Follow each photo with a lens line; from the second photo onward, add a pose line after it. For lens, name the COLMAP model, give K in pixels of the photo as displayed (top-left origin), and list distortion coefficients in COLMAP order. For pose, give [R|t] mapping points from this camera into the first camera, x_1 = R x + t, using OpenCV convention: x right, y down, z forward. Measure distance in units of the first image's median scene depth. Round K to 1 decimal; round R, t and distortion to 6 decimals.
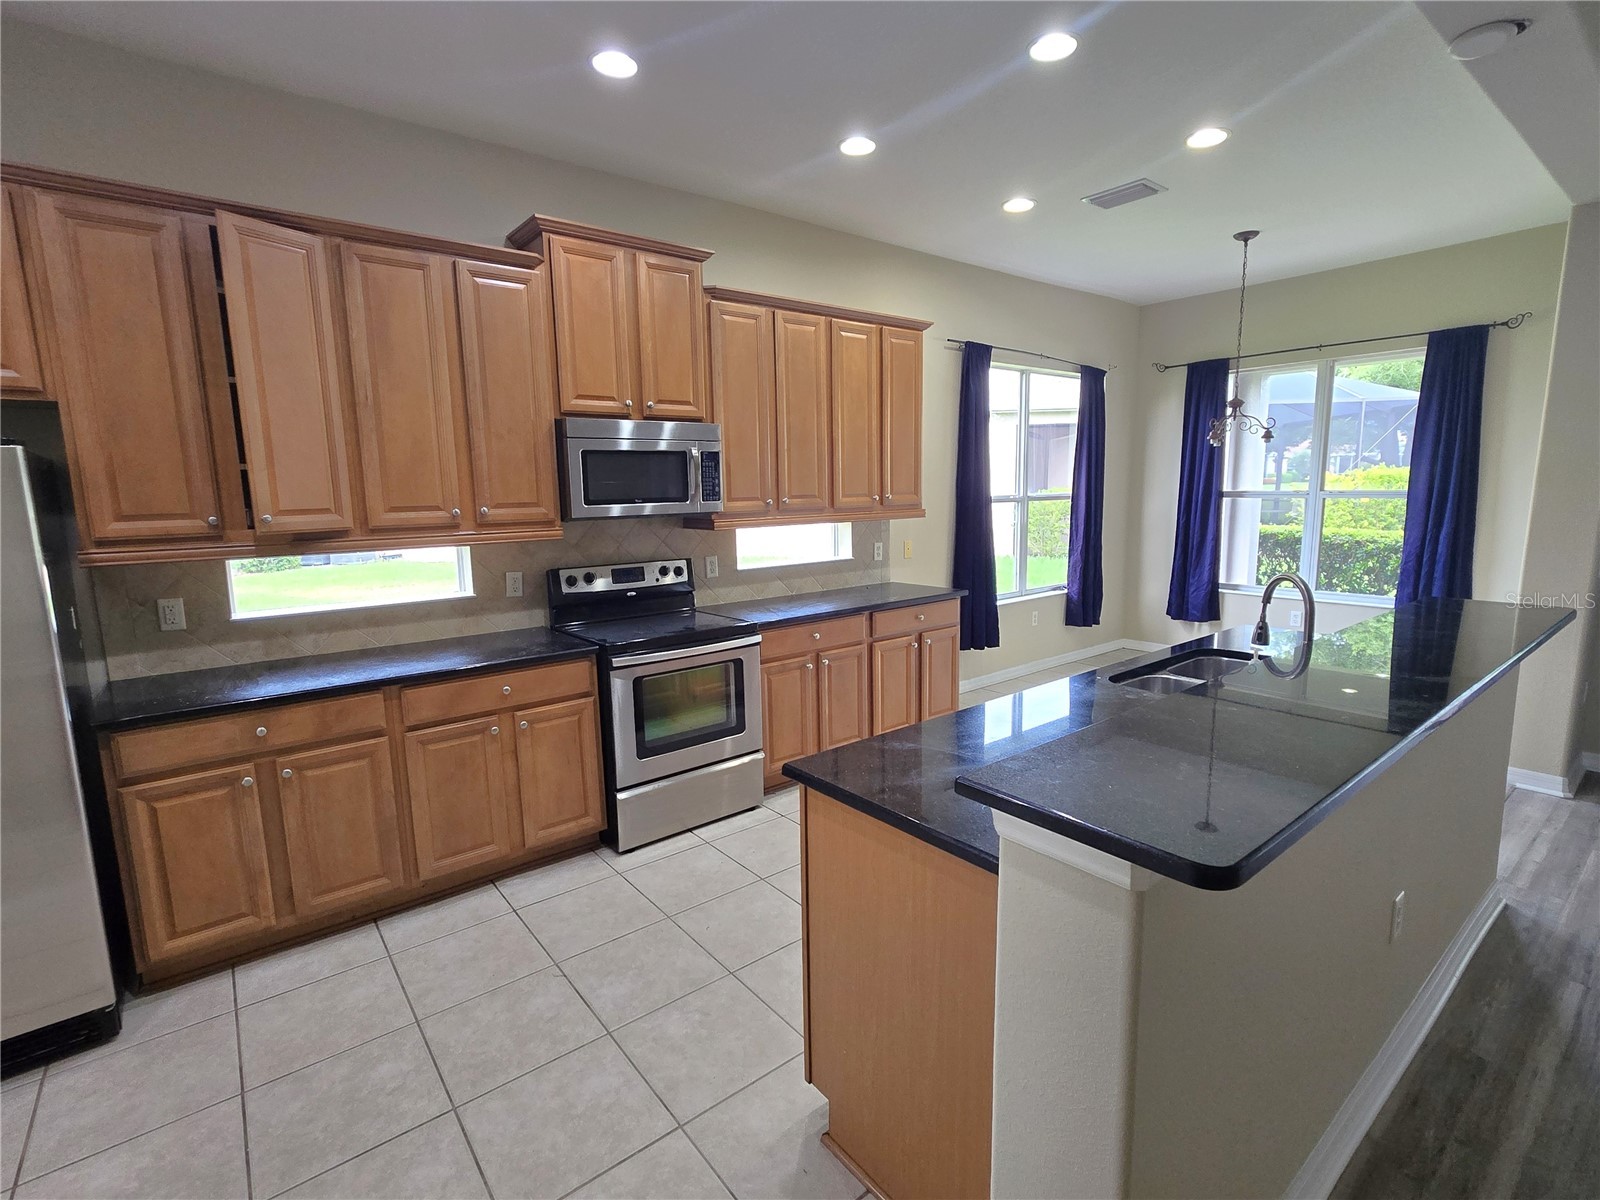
lens RADIAL K [[762.7, 0, 804.8], [0, 762.7, 603.3], [0, 0, 1]] dist [-0.001670, 0.000003]
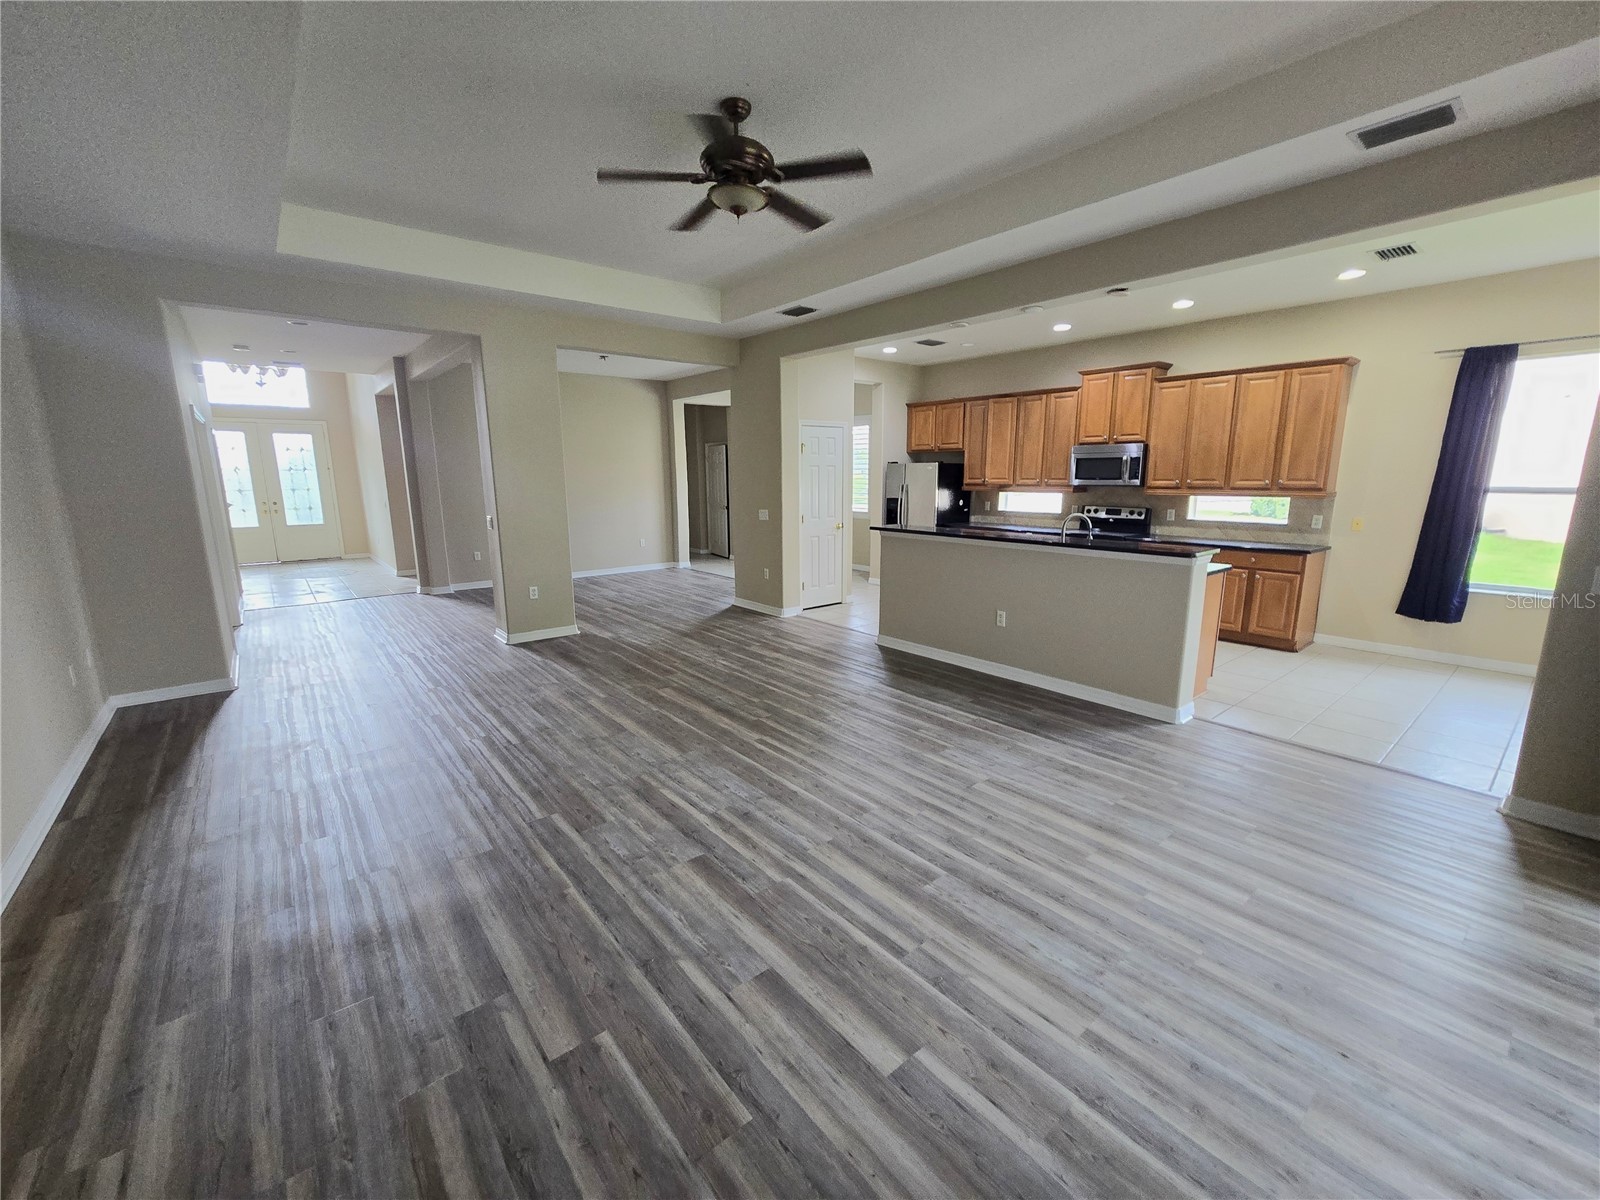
lens RADIAL K [[654.8, 0, 807.5], [0, 654.8, 598.5], [0, 0, 1]] dist [0.002440, 0.000147]
pose [[0.023086, 0.206364, -0.978203, 1.585662], [-0.150776, 0.967990, 0.200651, -0.039059], [0.988298, 0.142858, 0.053462, 0.034812]]
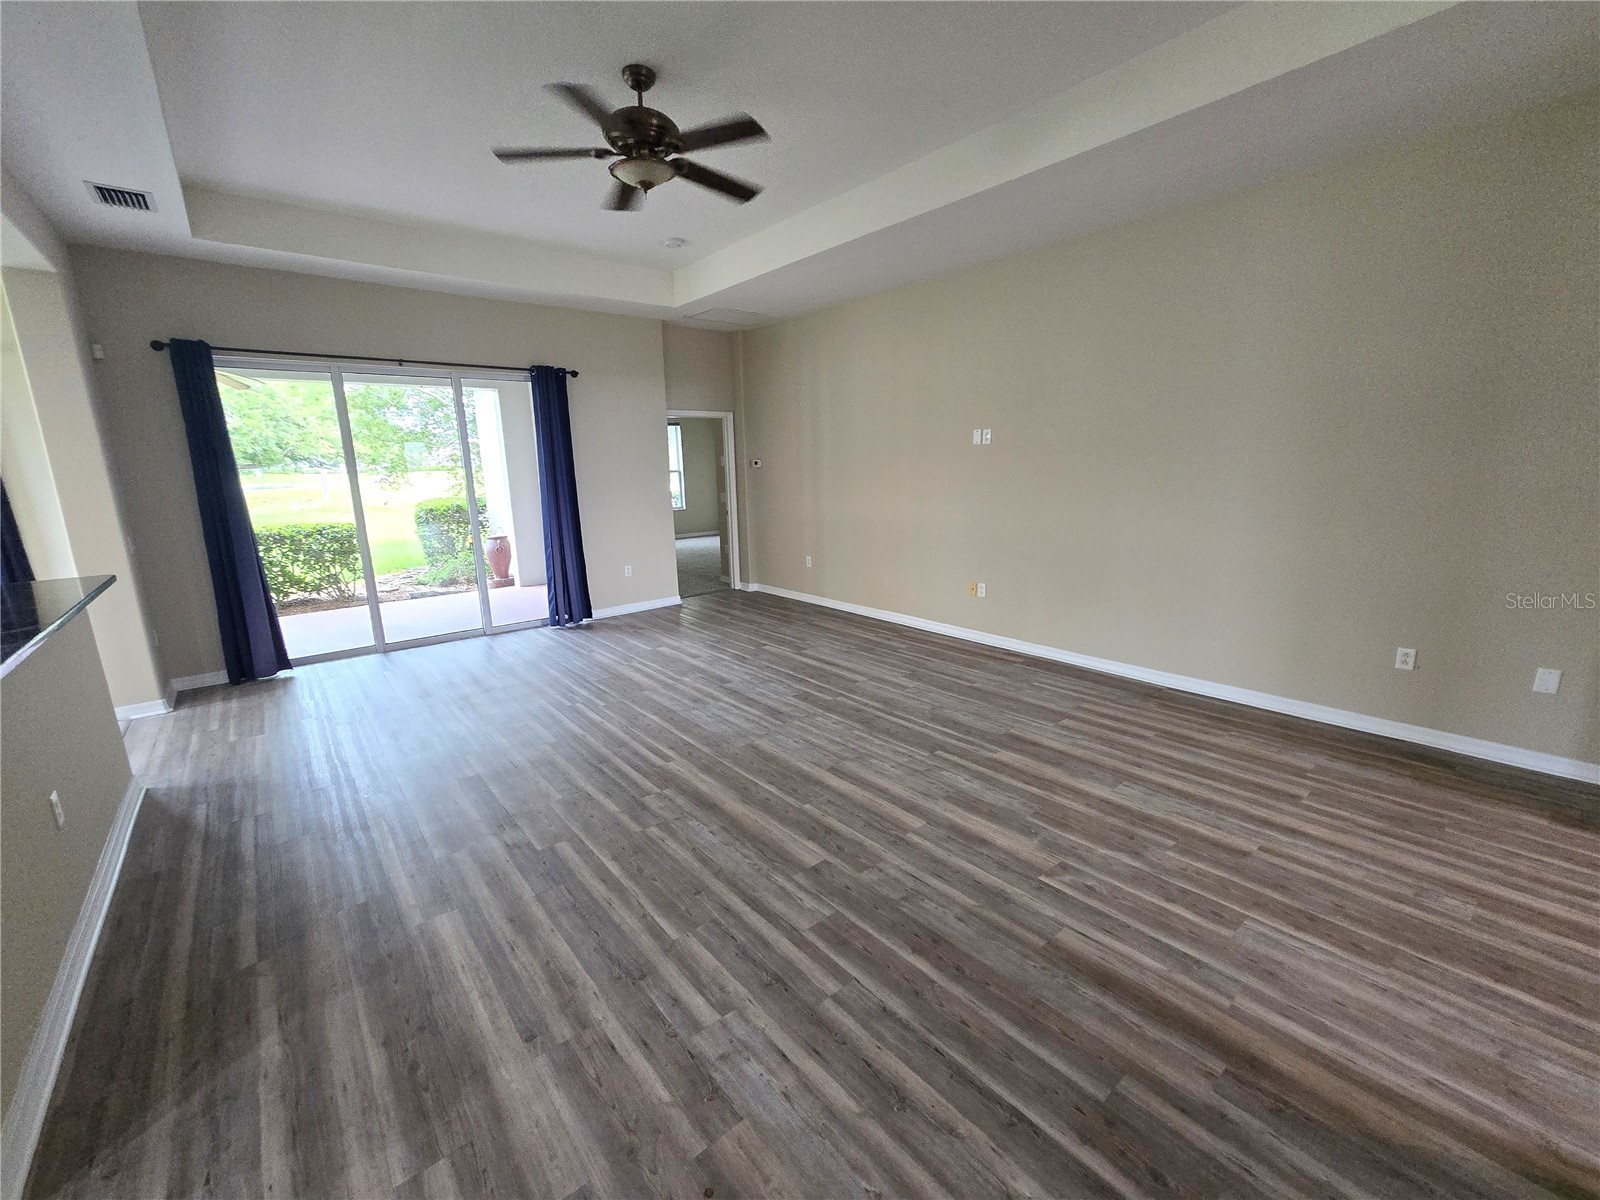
lens RADIAL K [[654.8, 0, 807.5], [0, 654.8, 598.5], [0, 0, 1]] dist [0.002440, 0.000147]
pose [[-0.024544, -0.188339, 0.981797, -0.156322], [0.178806, 0.965430, 0.189669, 0.032308], [-0.983578, 0.180206, 0.009980, -0.183555]]
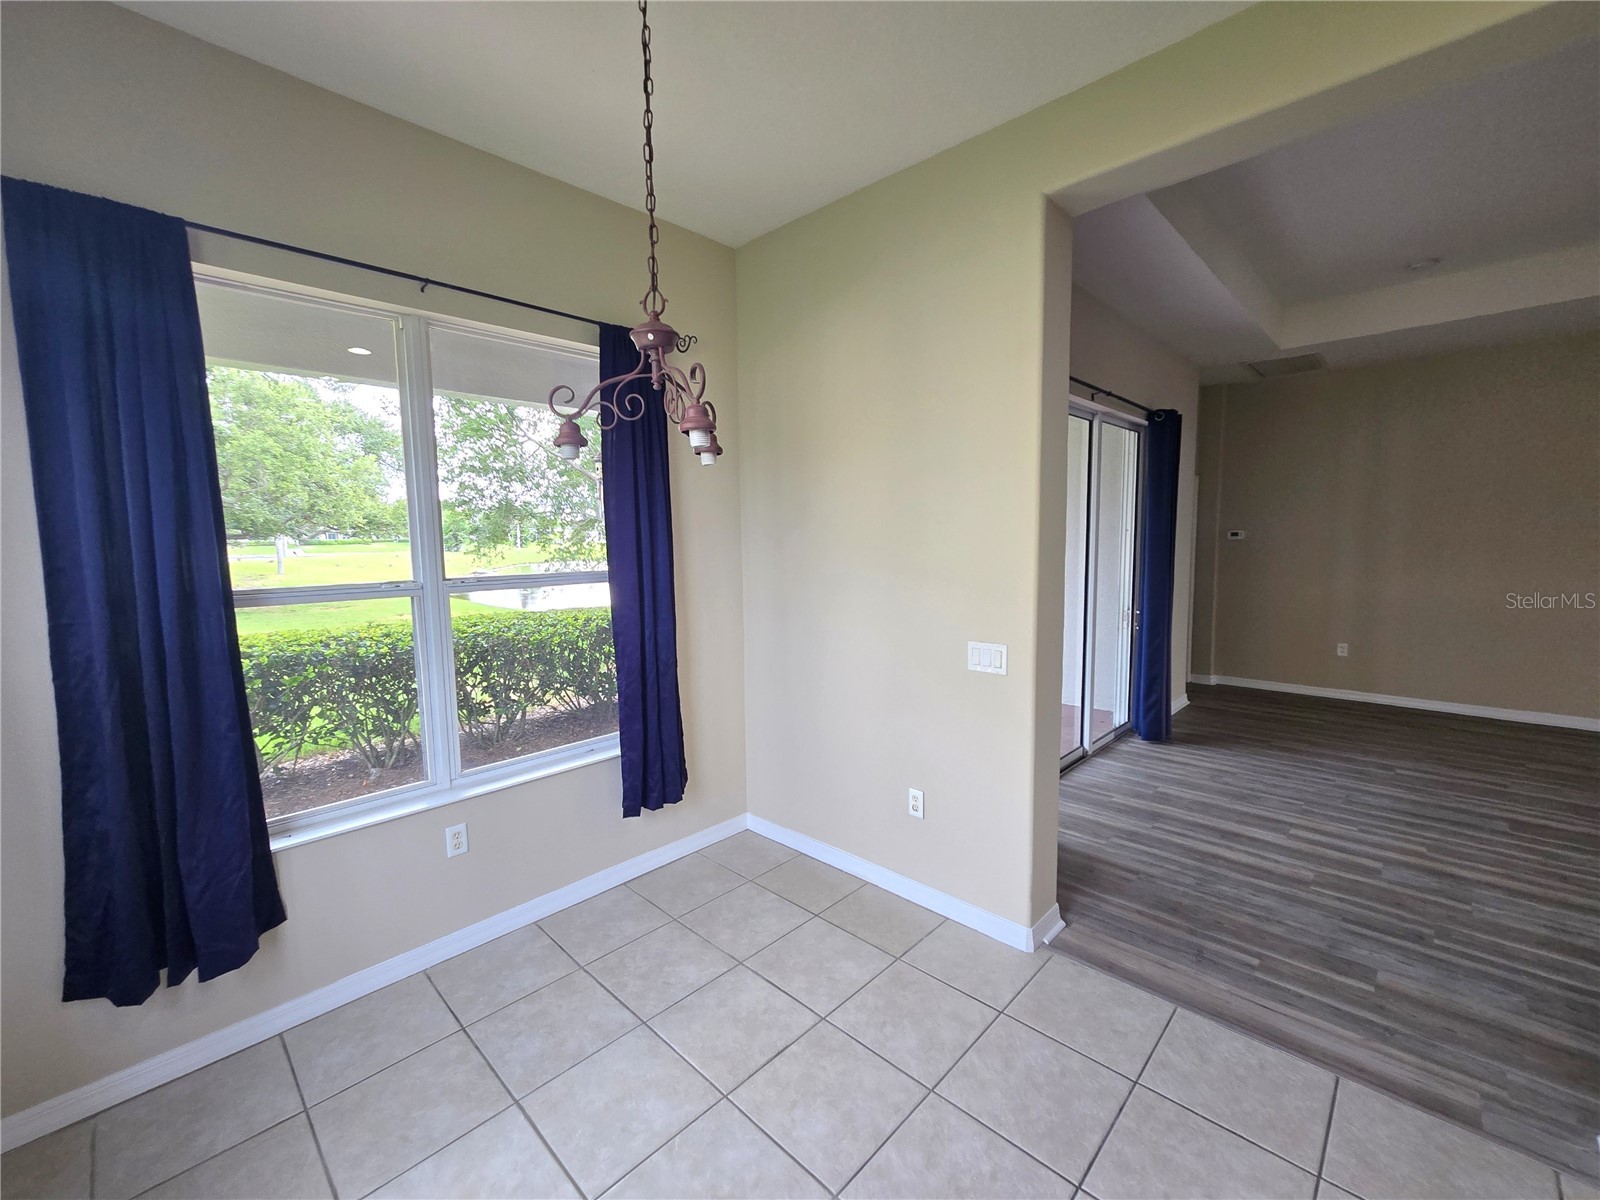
lens RADIAL K [[654.8, 0, 807.5], [0, 654.8, 598.5], [0, 0, 1]] dist [0.002440, 0.000147]
pose [[-0.135736, -0.074876, 0.987912, 0.313951], [0.170506, 0.980497, 0.097741, -0.197829], [-0.975963, 0.181712, -0.120322, 1.178879]]
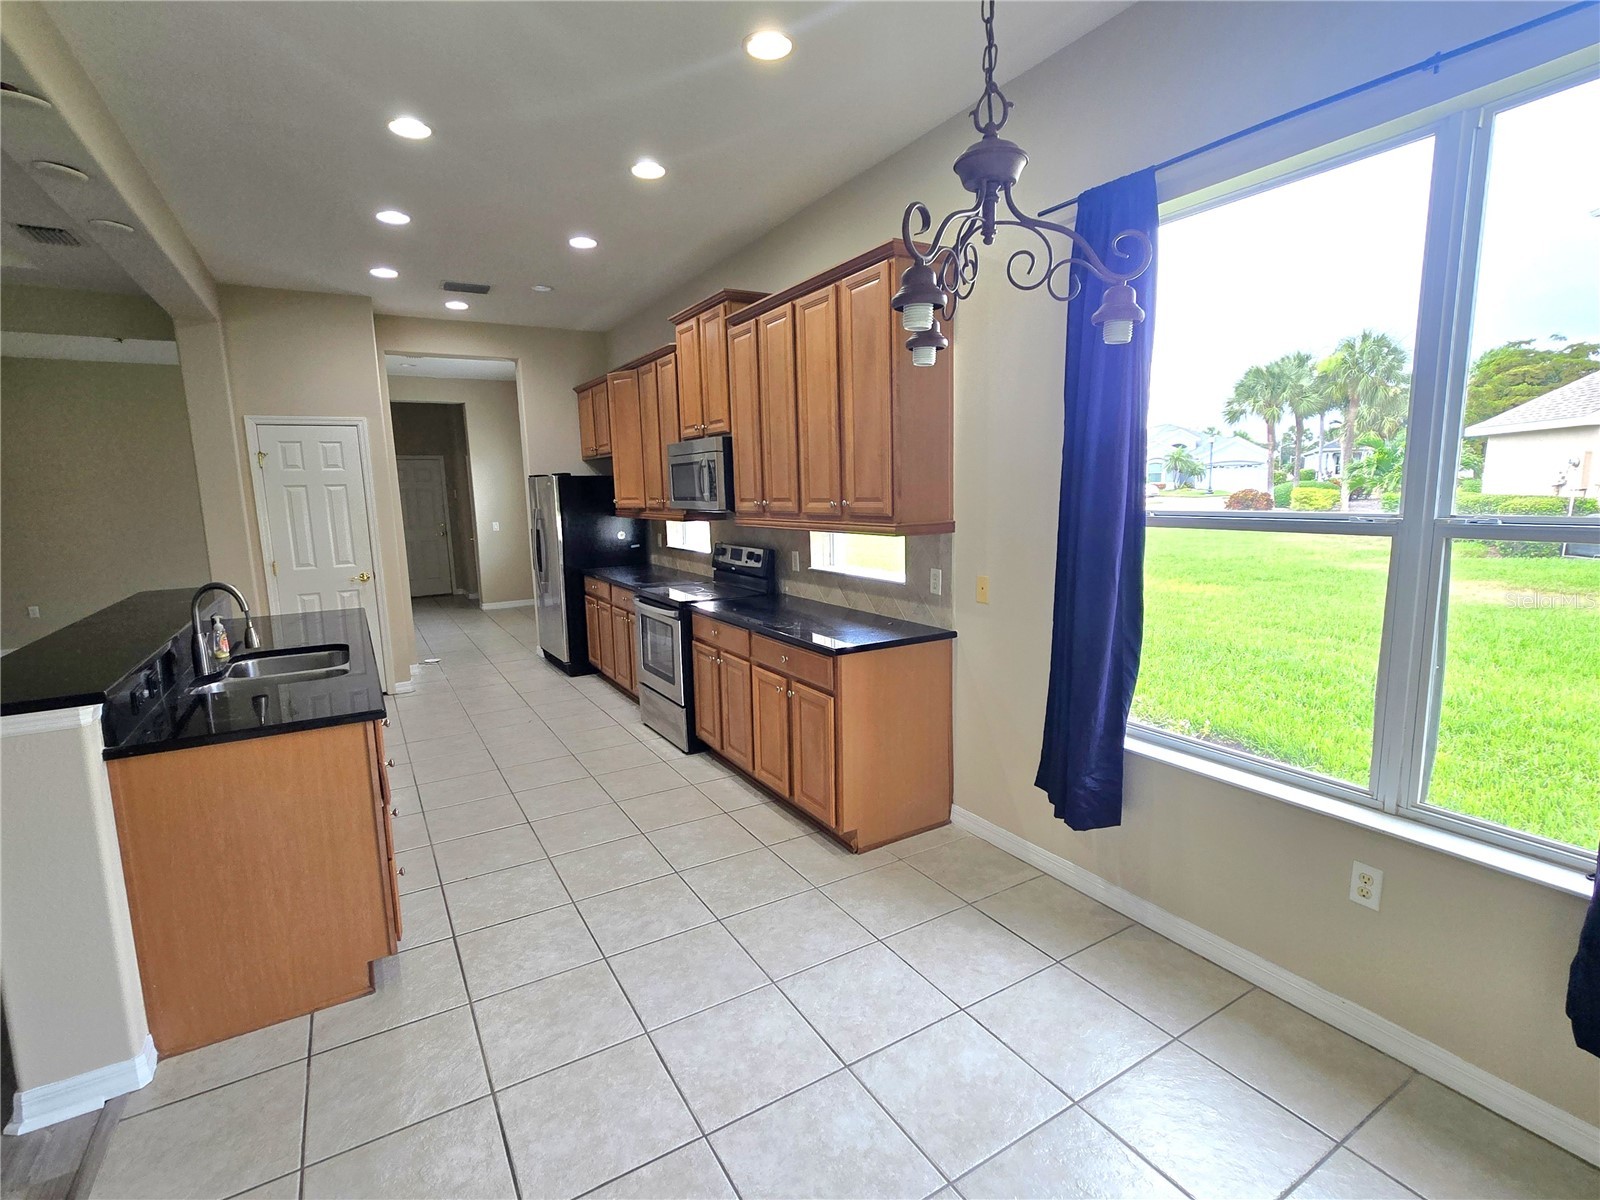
lens RADIAL K [[762.7, 0, 804.8], [0, 762.7, 603.3], [0, 0, 1]] dist [-0.001670, 0.000003]
pose [[-0.125551, 0.169852, -0.977439, 0.983351], [-0.126490, 0.974454, 0.185581, -0.200826], [0.983990, 0.146937, -0.100859, 1.177955]]
